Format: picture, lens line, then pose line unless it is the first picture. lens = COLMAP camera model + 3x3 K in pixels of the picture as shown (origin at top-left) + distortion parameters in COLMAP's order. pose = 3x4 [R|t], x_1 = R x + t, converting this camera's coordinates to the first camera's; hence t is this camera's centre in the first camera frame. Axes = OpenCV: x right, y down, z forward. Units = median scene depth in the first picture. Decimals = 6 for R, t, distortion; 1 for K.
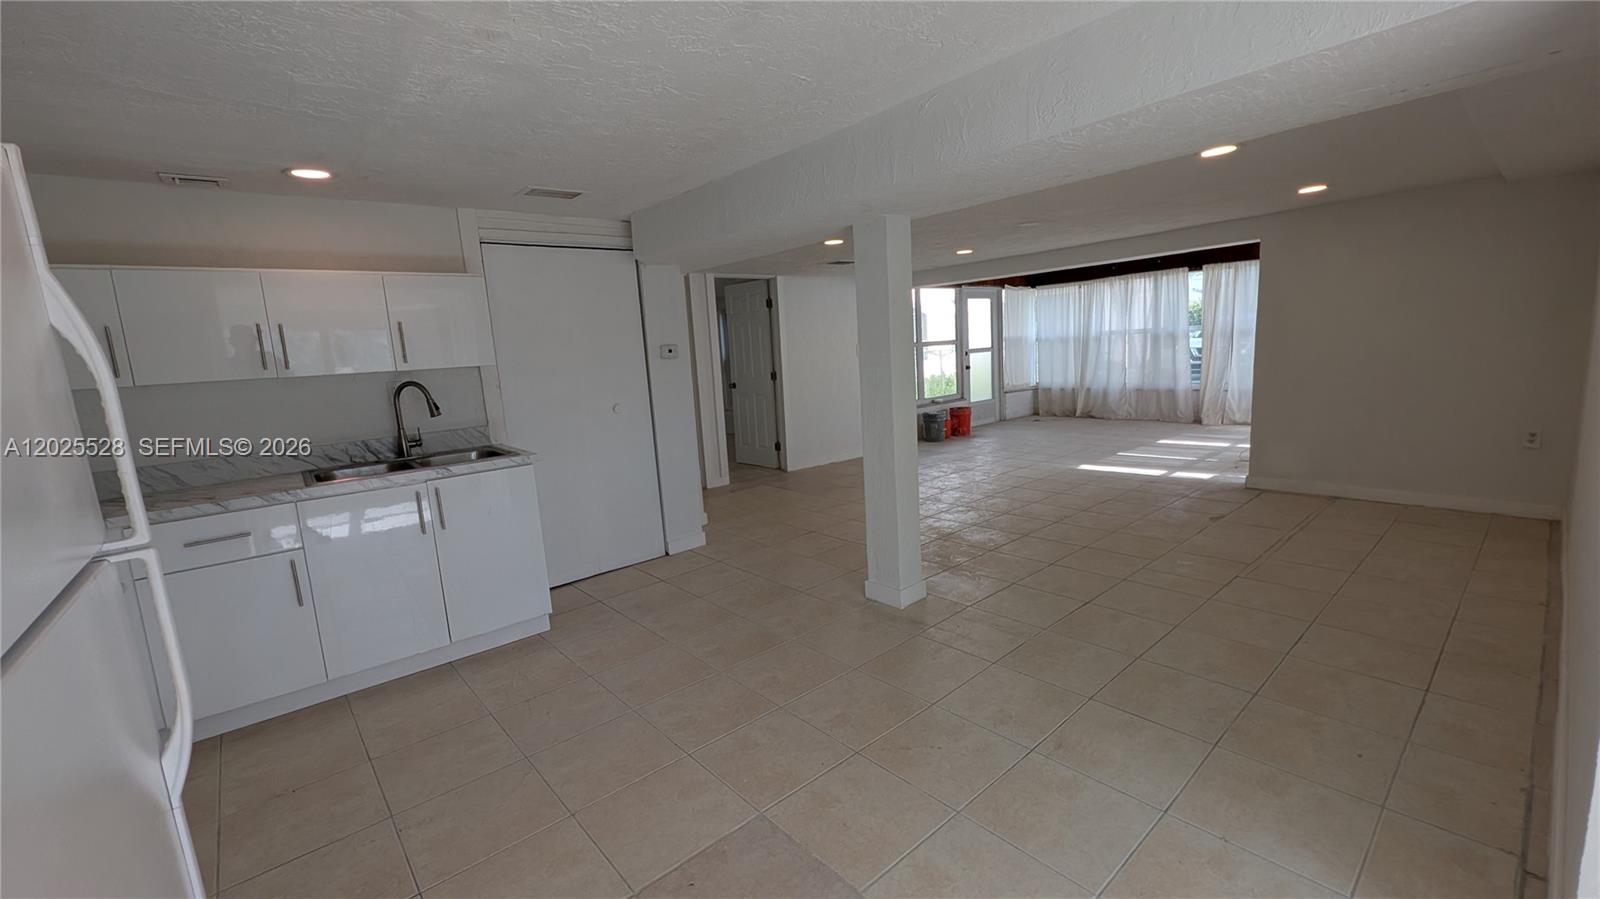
lens RADIAL K [[660.2, 0, 800.0], [0, 660.2, 449.5], [0, 0, 1]] dist [0.002610, 0.000102]
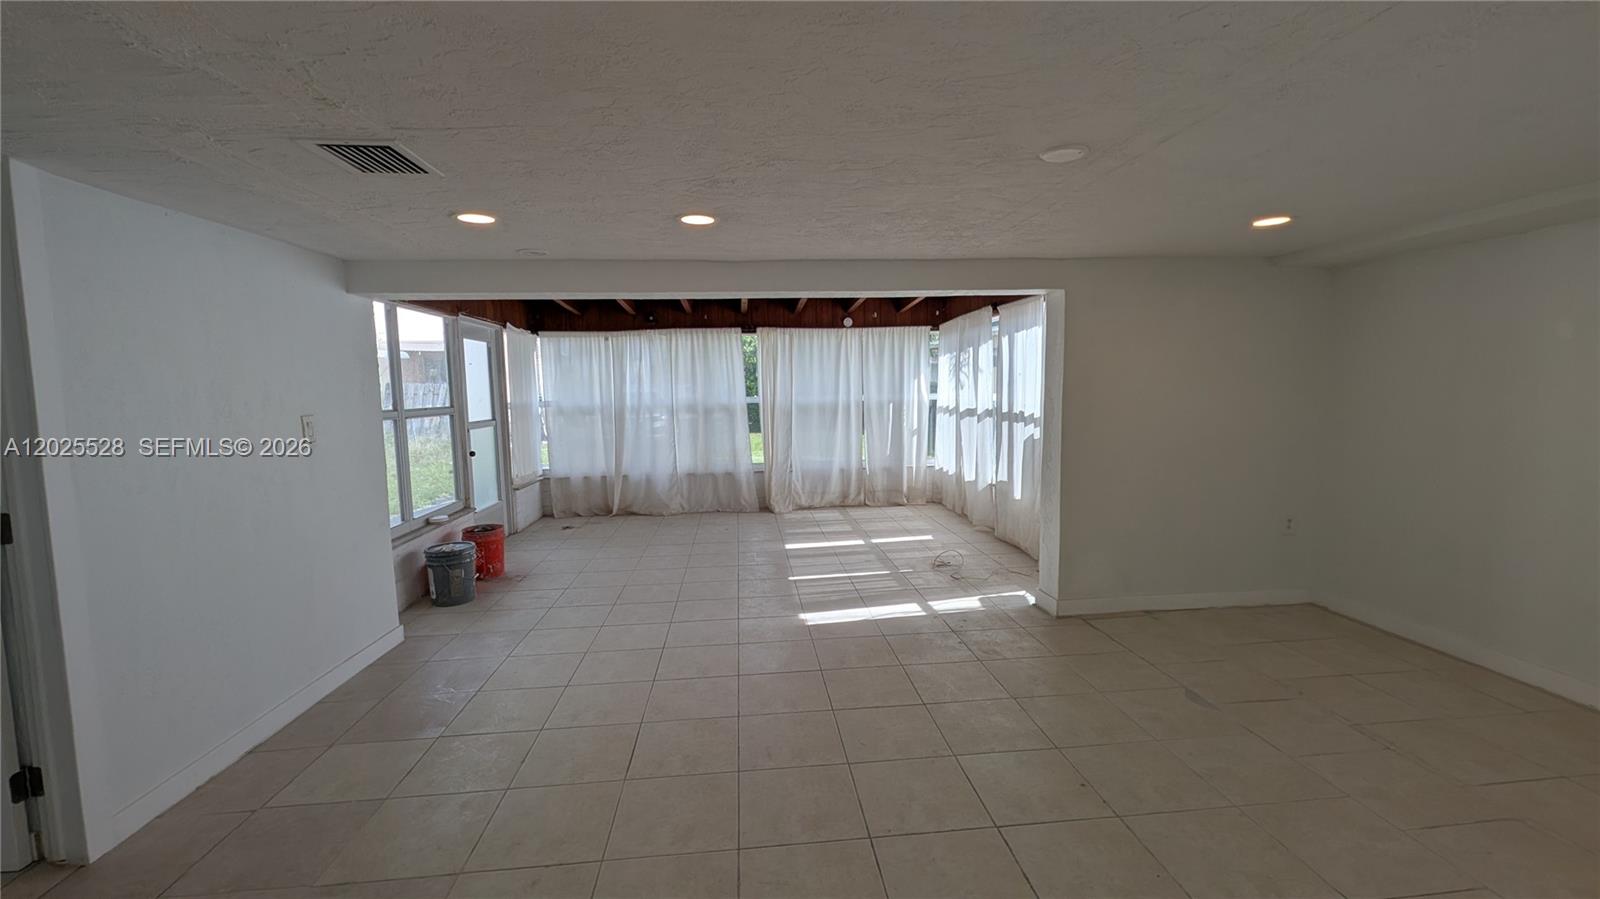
lens RADIAL K [[660.2, 0, 800.0], [0, 660.2, 449.5], [0, 0, 1]] dist [0.002610, 0.000102]
pose [[0.581665, -0.030639, 0.812851, -0.050174], [0.111557, 0.992853, -0.042405, -0.071540], [-0.805742, 0.115344, 0.580926, 0.428720]]
